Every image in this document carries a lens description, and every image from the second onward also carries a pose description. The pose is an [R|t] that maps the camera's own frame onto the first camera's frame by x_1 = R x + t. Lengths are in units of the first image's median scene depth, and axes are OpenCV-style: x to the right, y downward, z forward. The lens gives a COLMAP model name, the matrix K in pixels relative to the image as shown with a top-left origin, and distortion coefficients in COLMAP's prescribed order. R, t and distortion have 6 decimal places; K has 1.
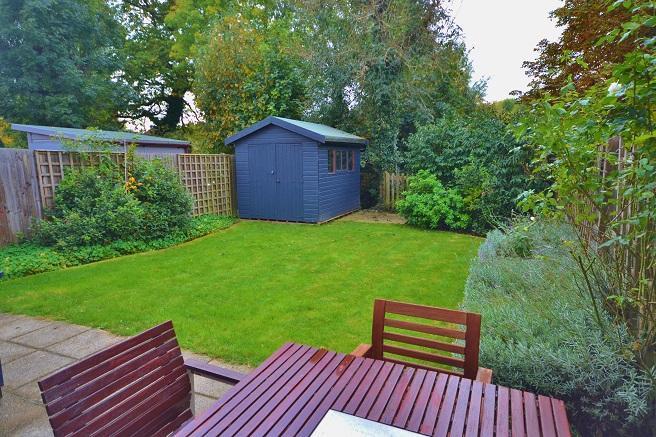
lens RADIAL K [[397.7, 0, 334.2], [0, 397.7, 219.3], [0, 0, 1]] dist [0.005963, 0.020939]
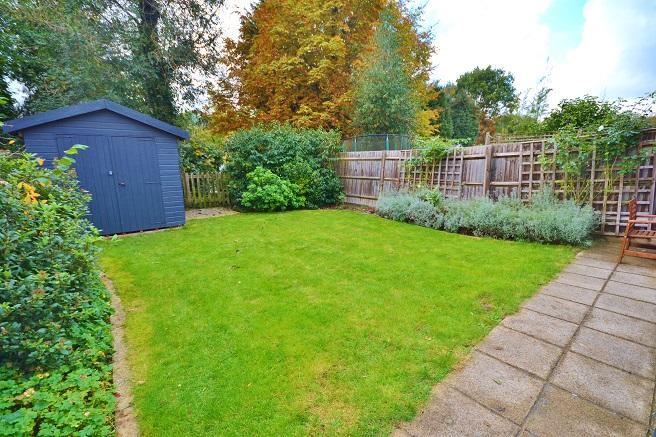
lens RADIAL K [[290.4, 0, 326.8], [0, 290.4, 216.1], [0, 0, 1]] dist [0.003362, -0.007848]
pose [[0.446128, -0.158568, 0.880810, -0.563406], [0.141565, 0.984292, 0.105495, -0.040826], [-0.883702, 0.077628, 0.461568, 0.437341]]
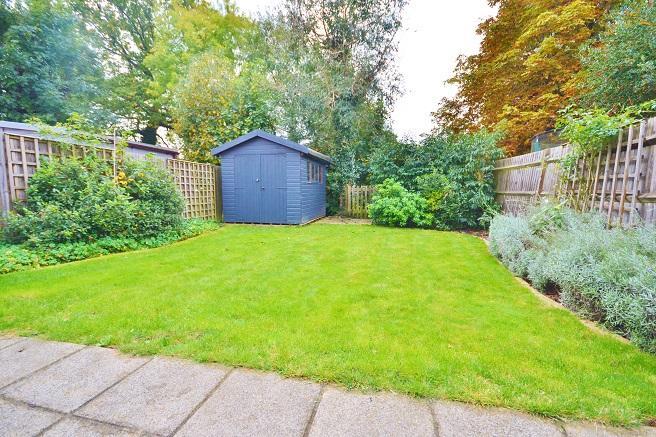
lens RADIAL K [[290.4, 0, 331.6], [0, 290.4, 219.6], [0, 0, 1]] dist [0.003362, -0.007848]
pose [[0.980047, -0.009623, 0.198535, -0.134217], [0.020130, 0.998497, -0.050972, 0.044366], [-0.197746, 0.053951, 0.978767, 0.199328]]
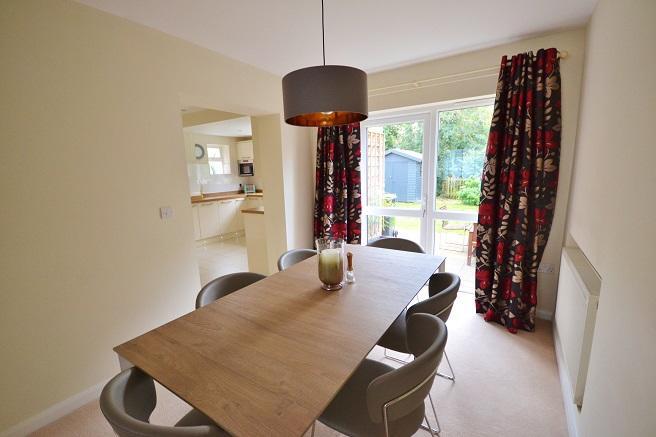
lens RADIAL K [[290.4, 0, 329.4], [0, 290.4, 219.8], [0, 0, 1]] dist [0.003362, -0.007848]
pose [[0.986358, 0.020272, -0.163359, -0.253614], [-0.015876, 0.999477, 0.028173, 0.069596], [0.163845, -0.025196, 0.986164, -0.570349]]
